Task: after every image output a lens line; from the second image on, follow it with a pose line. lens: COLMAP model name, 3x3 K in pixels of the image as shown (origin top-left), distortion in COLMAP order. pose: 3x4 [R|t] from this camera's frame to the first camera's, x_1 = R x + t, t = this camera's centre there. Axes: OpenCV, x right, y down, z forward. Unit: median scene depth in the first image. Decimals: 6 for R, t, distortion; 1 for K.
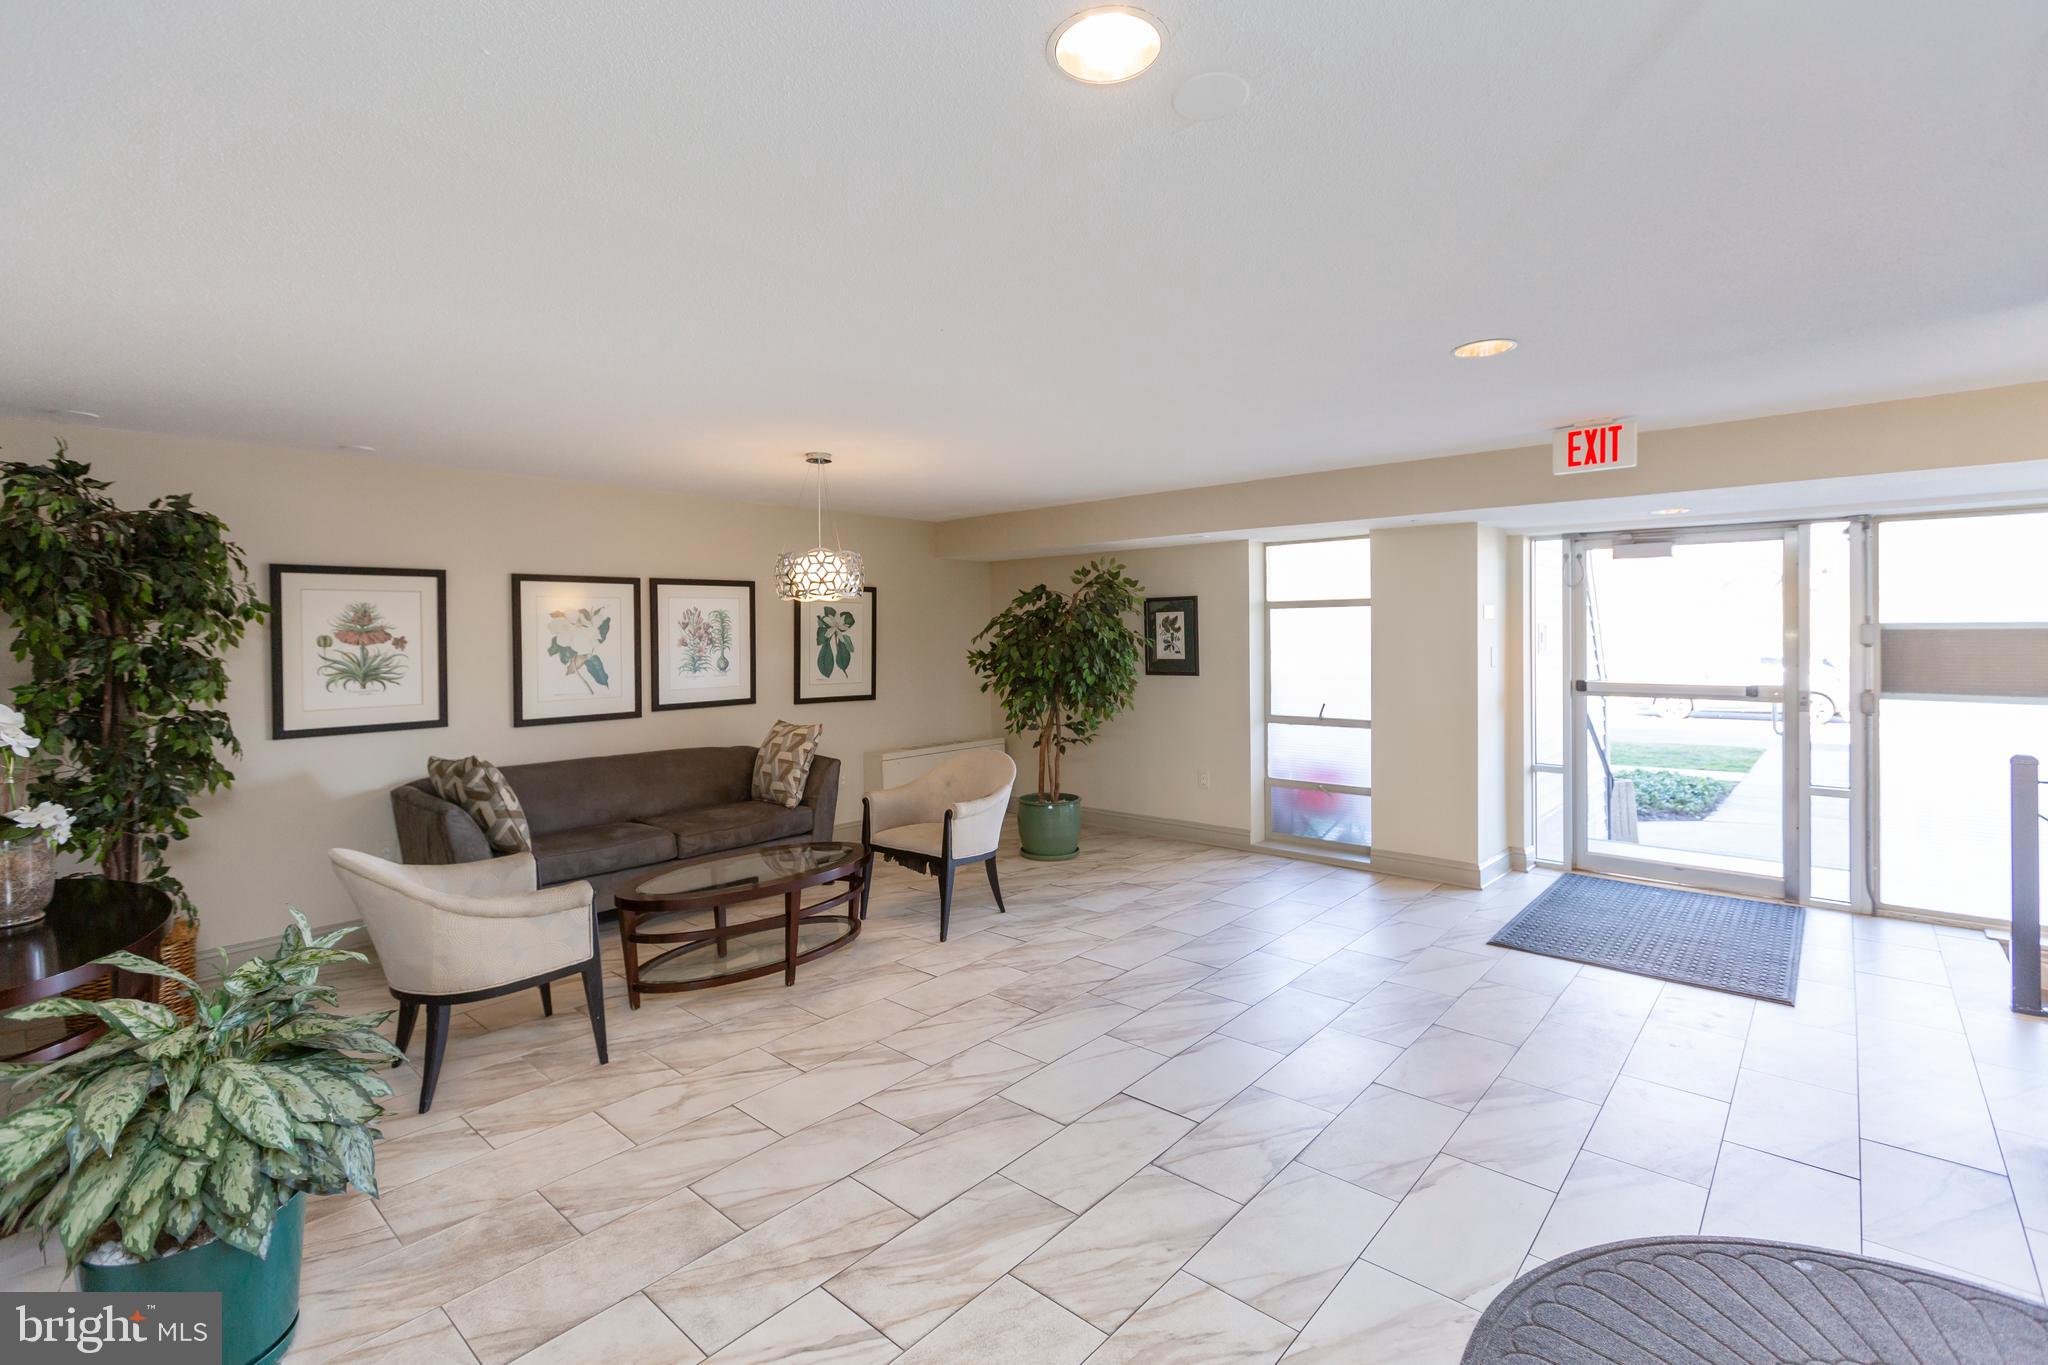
lens RADIAL K [[924.5, 0, 1025.3], [0, 924.5, 629.4], [0, 0, 1]] dist [-0.000151, -0.000052]
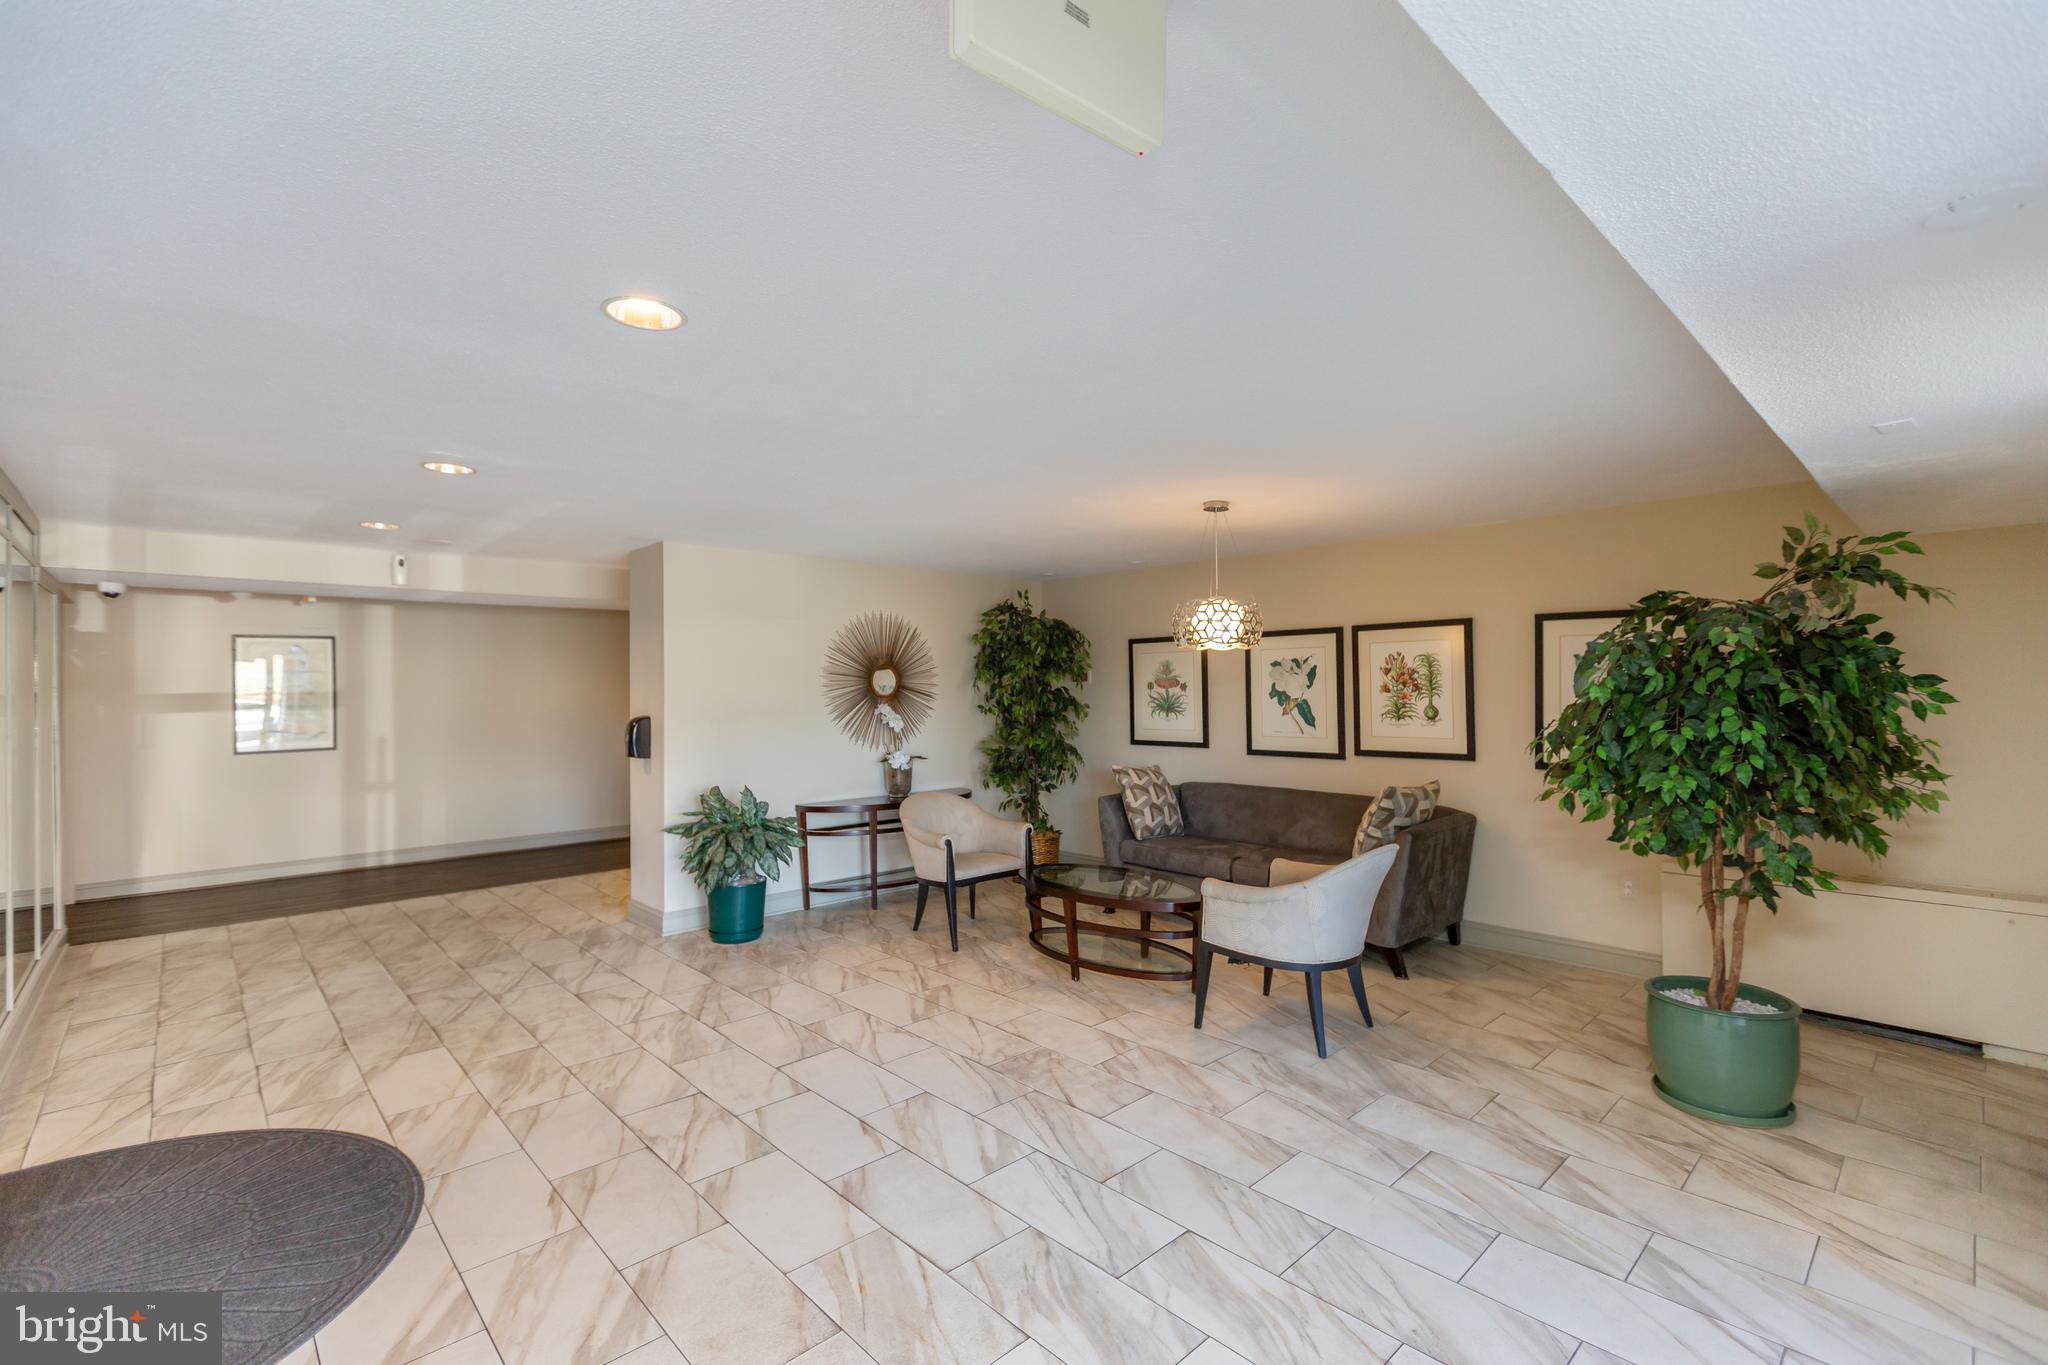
lens RADIAL K [[908.1, 0, 1024.0], [0, 908.1, 676.9], [0, 0, 1]] dist [0.000699, -0.000628]
pose [[-0.090013, 0.000879, -0.995940, 0.777375], [0.014808, 0.999890, -0.000456, -0.004243], [0.995830, -0.014789, -0.090017, 0.889766]]
